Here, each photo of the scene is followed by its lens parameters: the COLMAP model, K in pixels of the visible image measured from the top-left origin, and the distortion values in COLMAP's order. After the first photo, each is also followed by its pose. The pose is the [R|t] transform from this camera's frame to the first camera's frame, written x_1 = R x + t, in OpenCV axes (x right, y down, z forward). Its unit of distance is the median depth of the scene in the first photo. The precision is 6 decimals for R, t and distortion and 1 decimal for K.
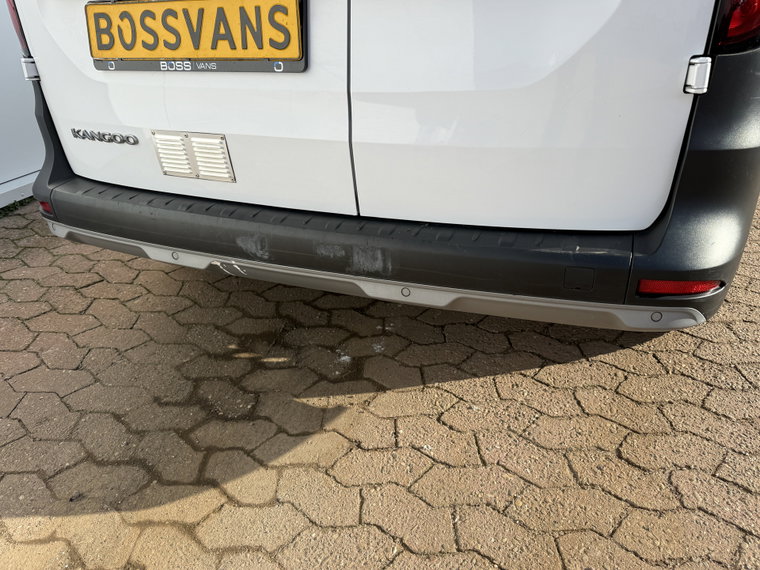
lens RADIAL K [[540.7, 0, 385.4], [0, 540.7, 290.0], [0, 0, 1]] dist [0.034917, -0.063943]
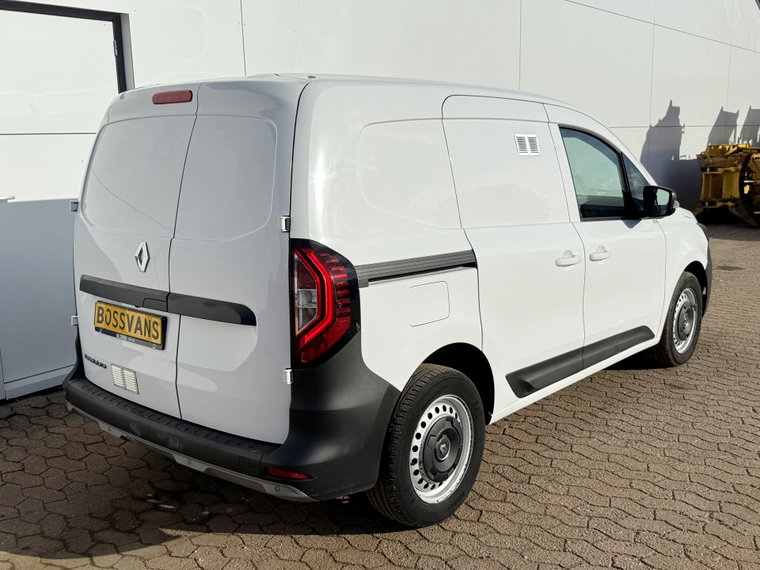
lens RADIAL K [[774.2, 0, 383.1], [0, 774.2, 281.1], [0, 0, 1]] dist [-0.012272, 0.000000]
pose [[0.947491, 0.074157, -0.311065, 1.272375], [-0.163803, 0.947983, -0.272940, 0.026007], [0.274644, 0.309561, 0.910353, -1.290510]]
